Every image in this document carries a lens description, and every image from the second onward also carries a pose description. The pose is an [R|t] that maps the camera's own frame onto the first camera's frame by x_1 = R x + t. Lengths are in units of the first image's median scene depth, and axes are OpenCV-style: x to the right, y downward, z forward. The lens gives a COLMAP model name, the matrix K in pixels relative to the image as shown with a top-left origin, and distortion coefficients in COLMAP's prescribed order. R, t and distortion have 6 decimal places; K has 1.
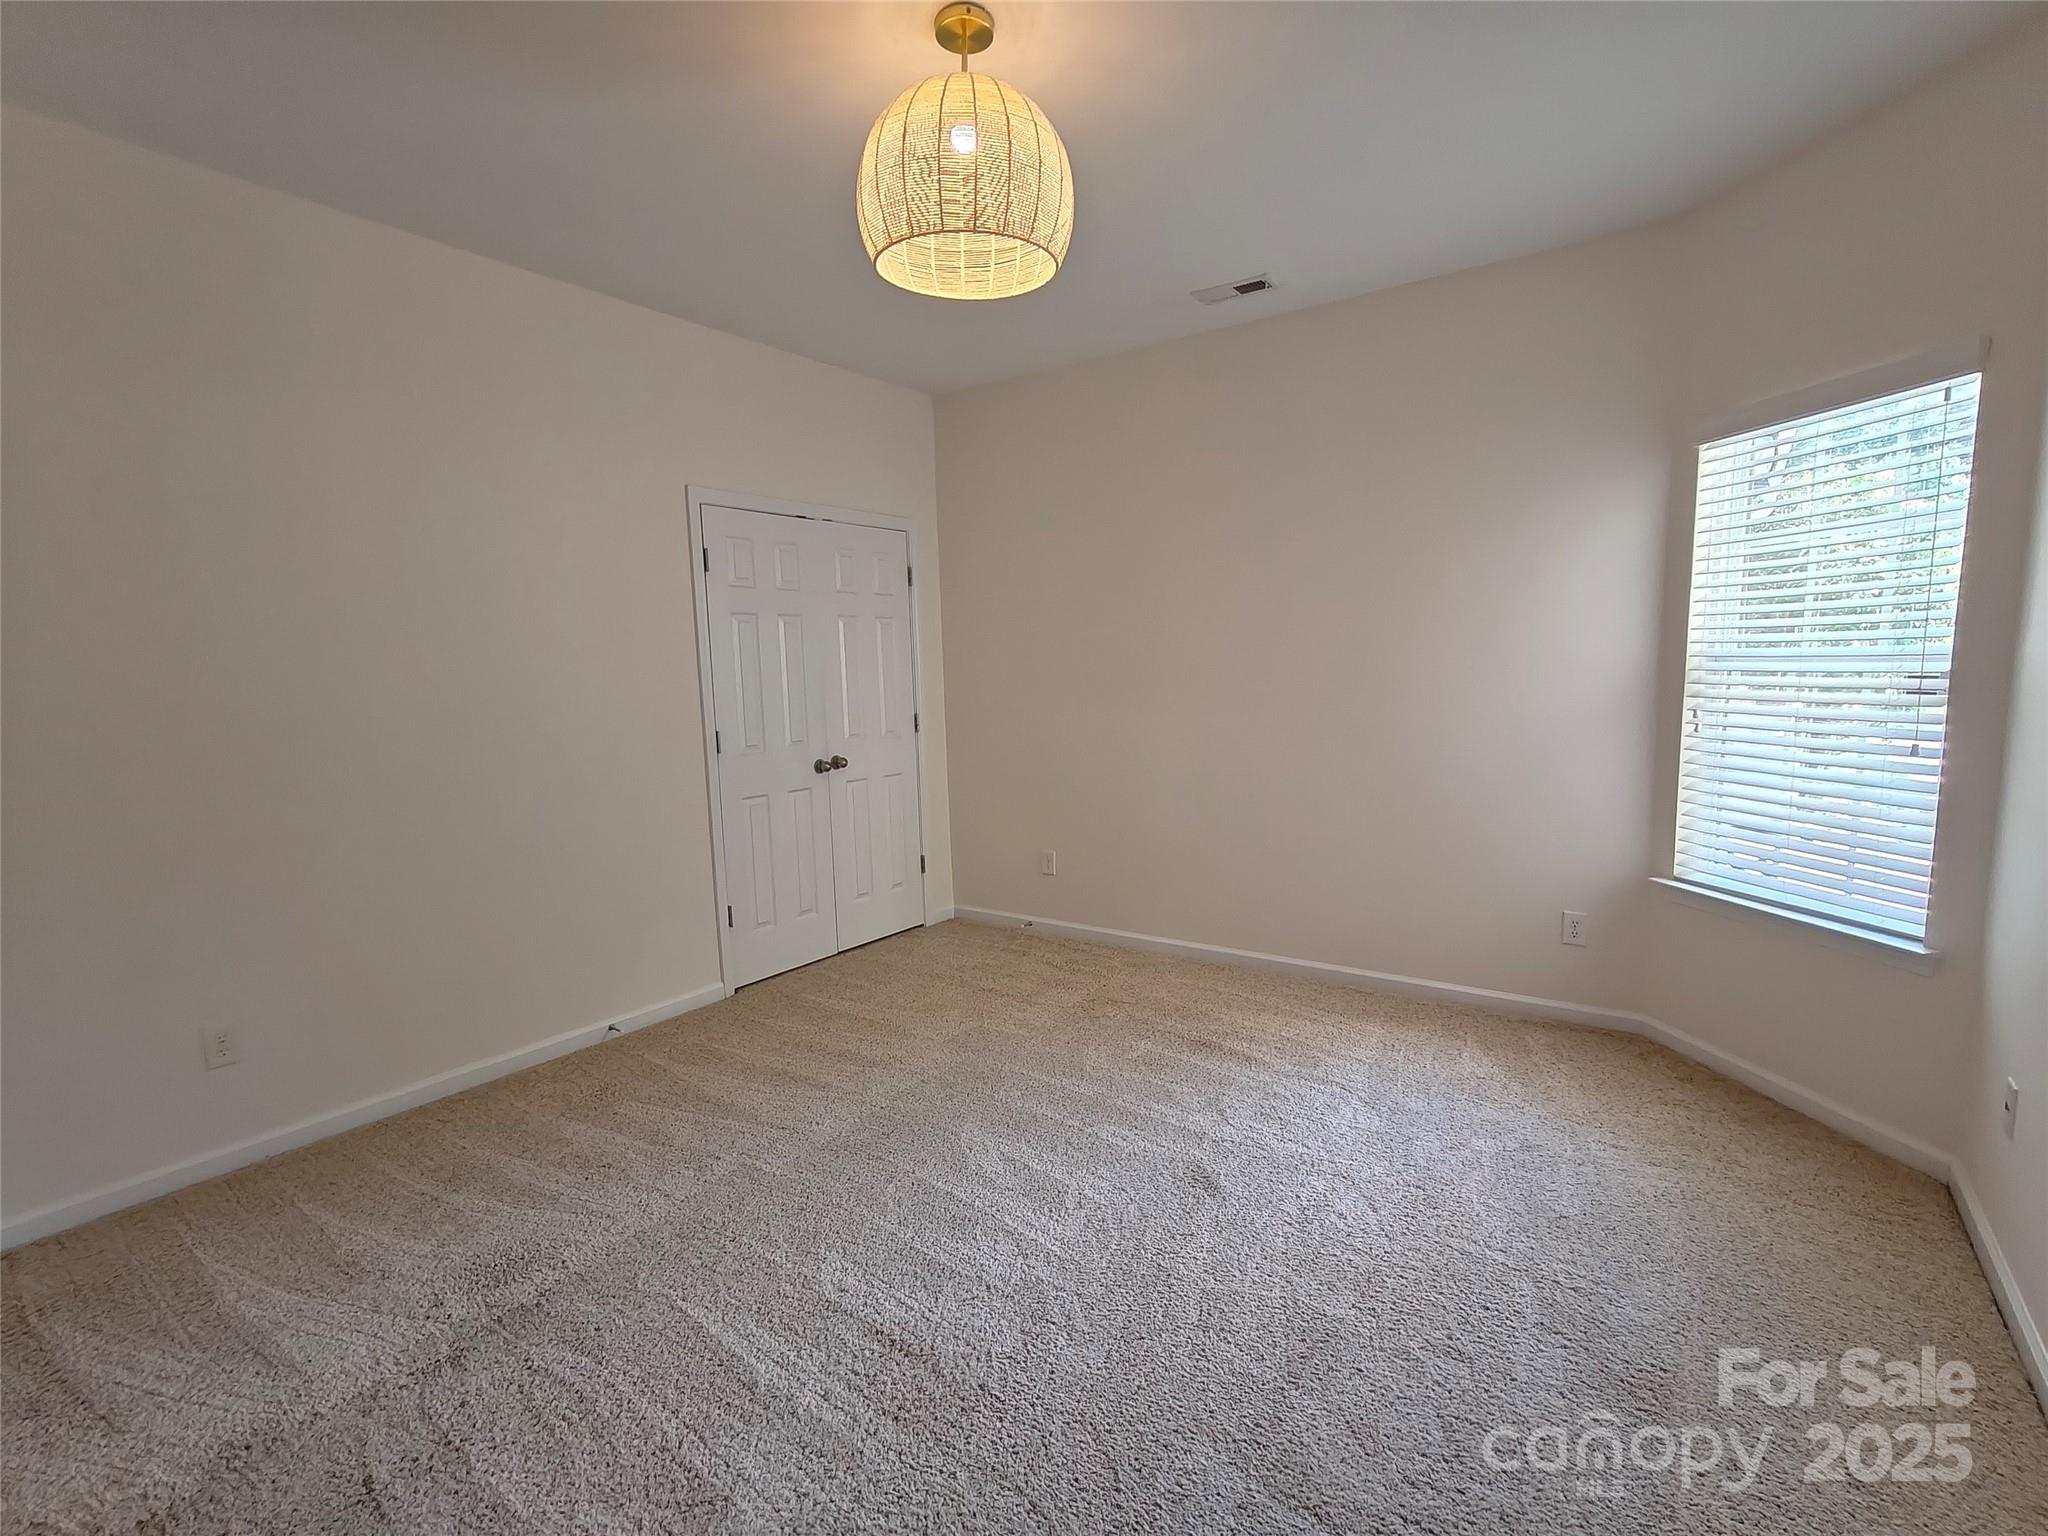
lens RADIAL K [[963.5, 0, 1024.7], [0, 963.5, 792.2], [0, 0, 1]] dist [-0.000052, 0.000027]
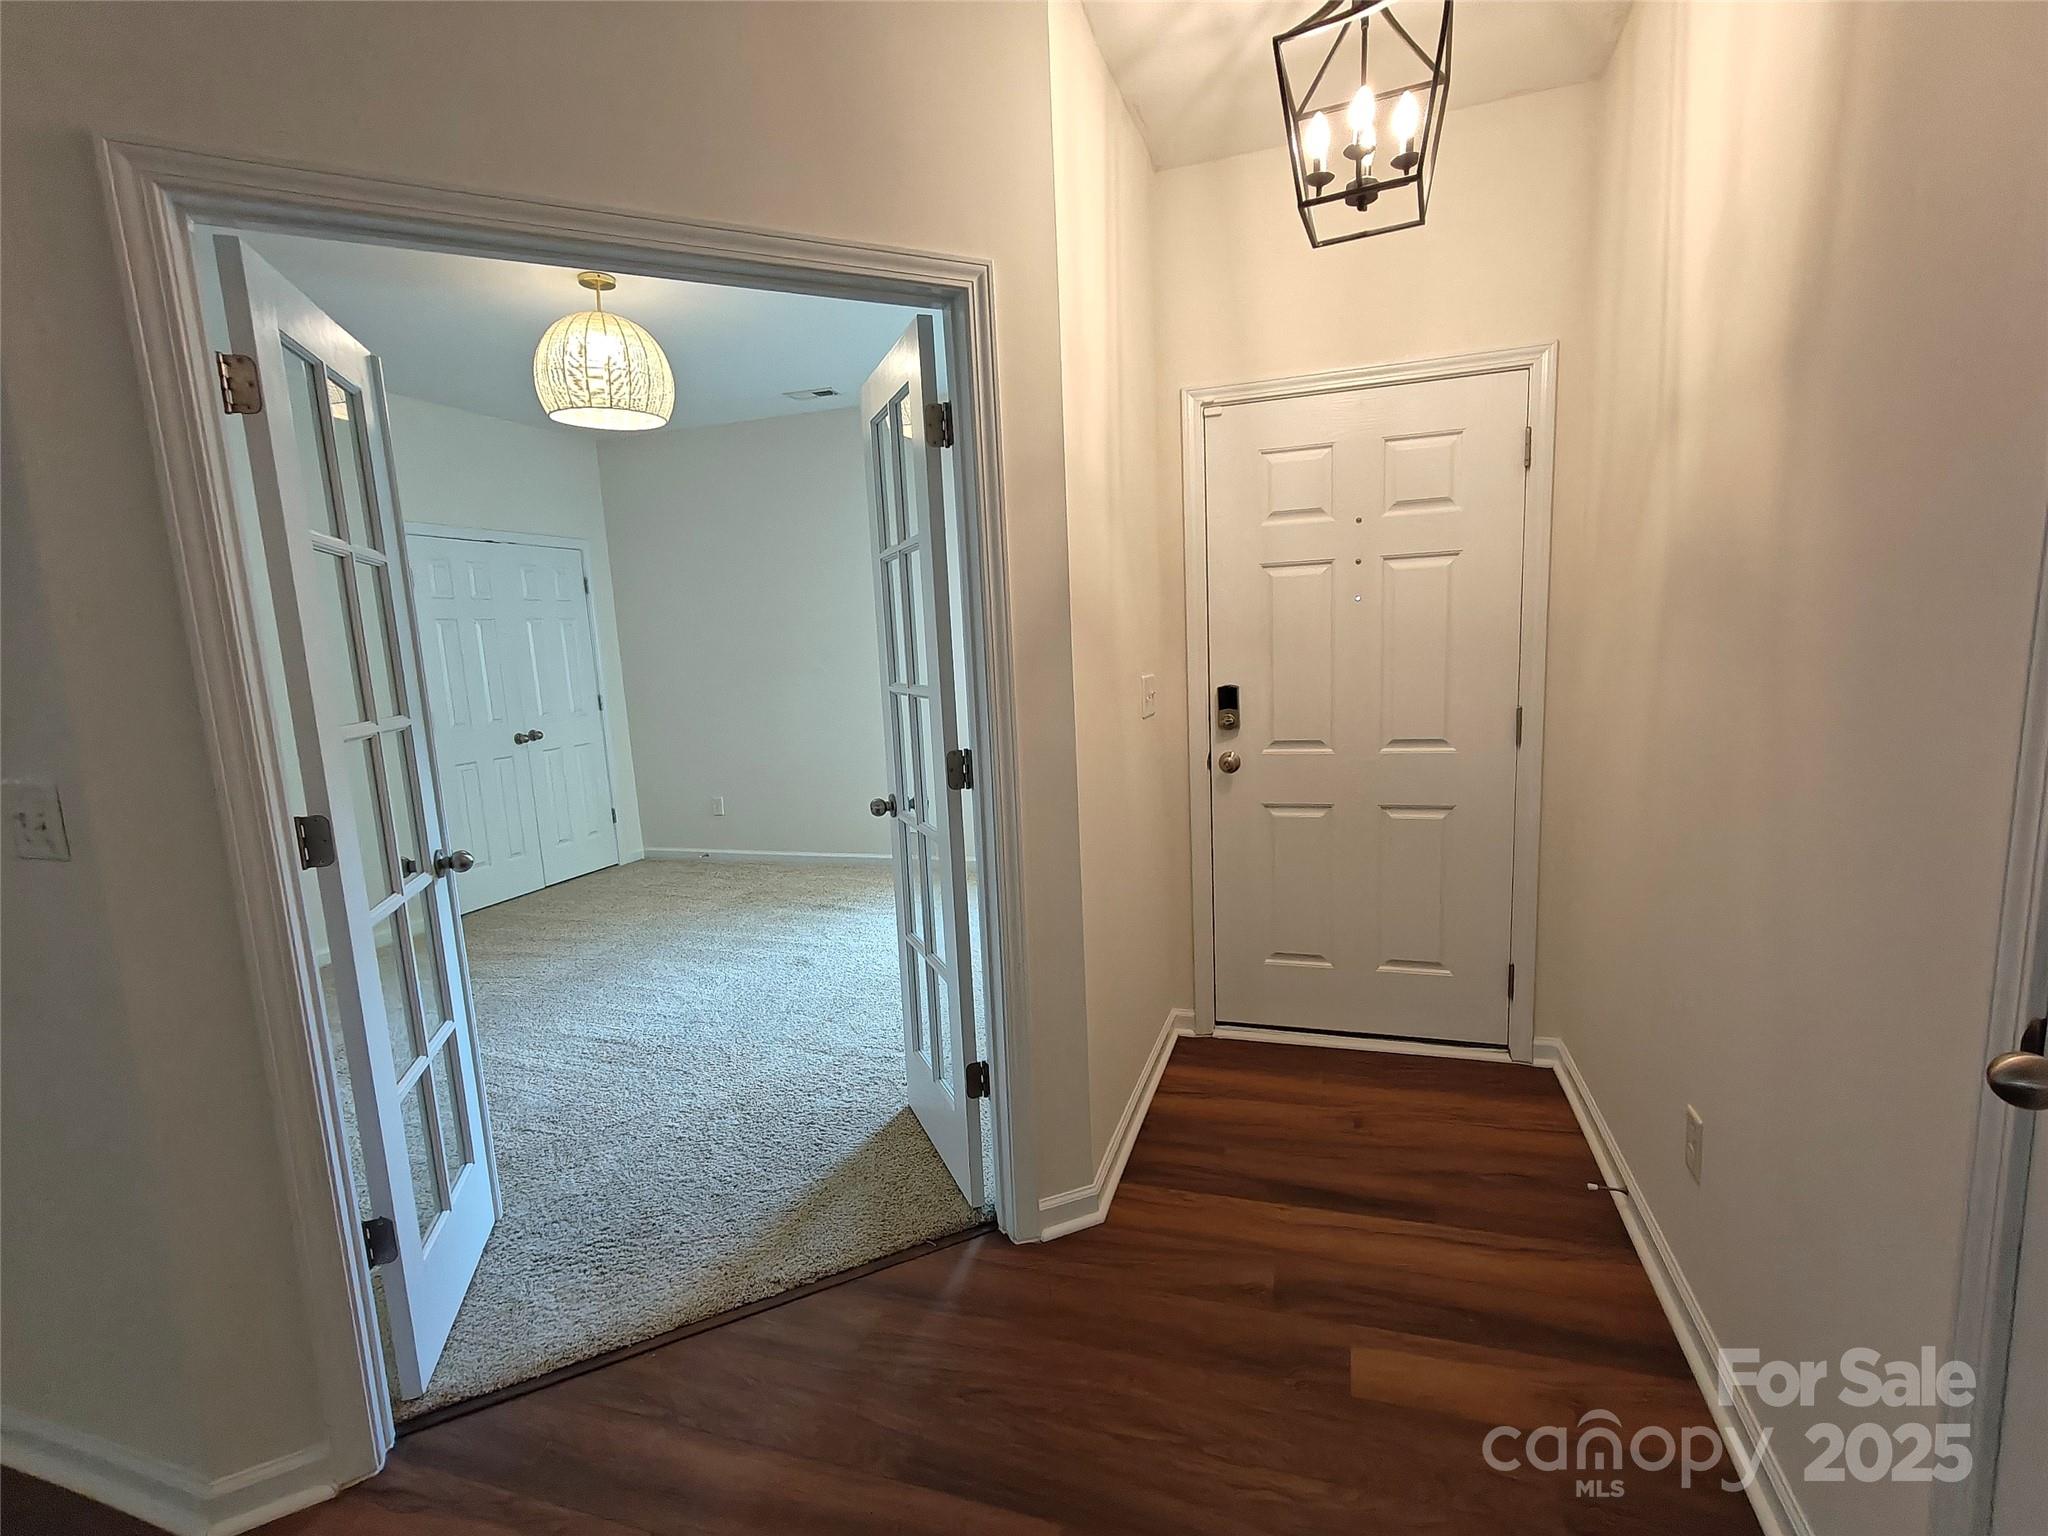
lens RADIAL K [[963.5, 0, 1024.7], [0, 963.5, 792.2], [0, 0, 1]] dist [-0.000052, 0.000027]
pose [[0.955377, -0.065583, 0.288018, 0.066741], [0.061121, 0.997830, 0.024467, 0.068324], [-0.288998, -0.005771, 0.957312, -0.517269]]
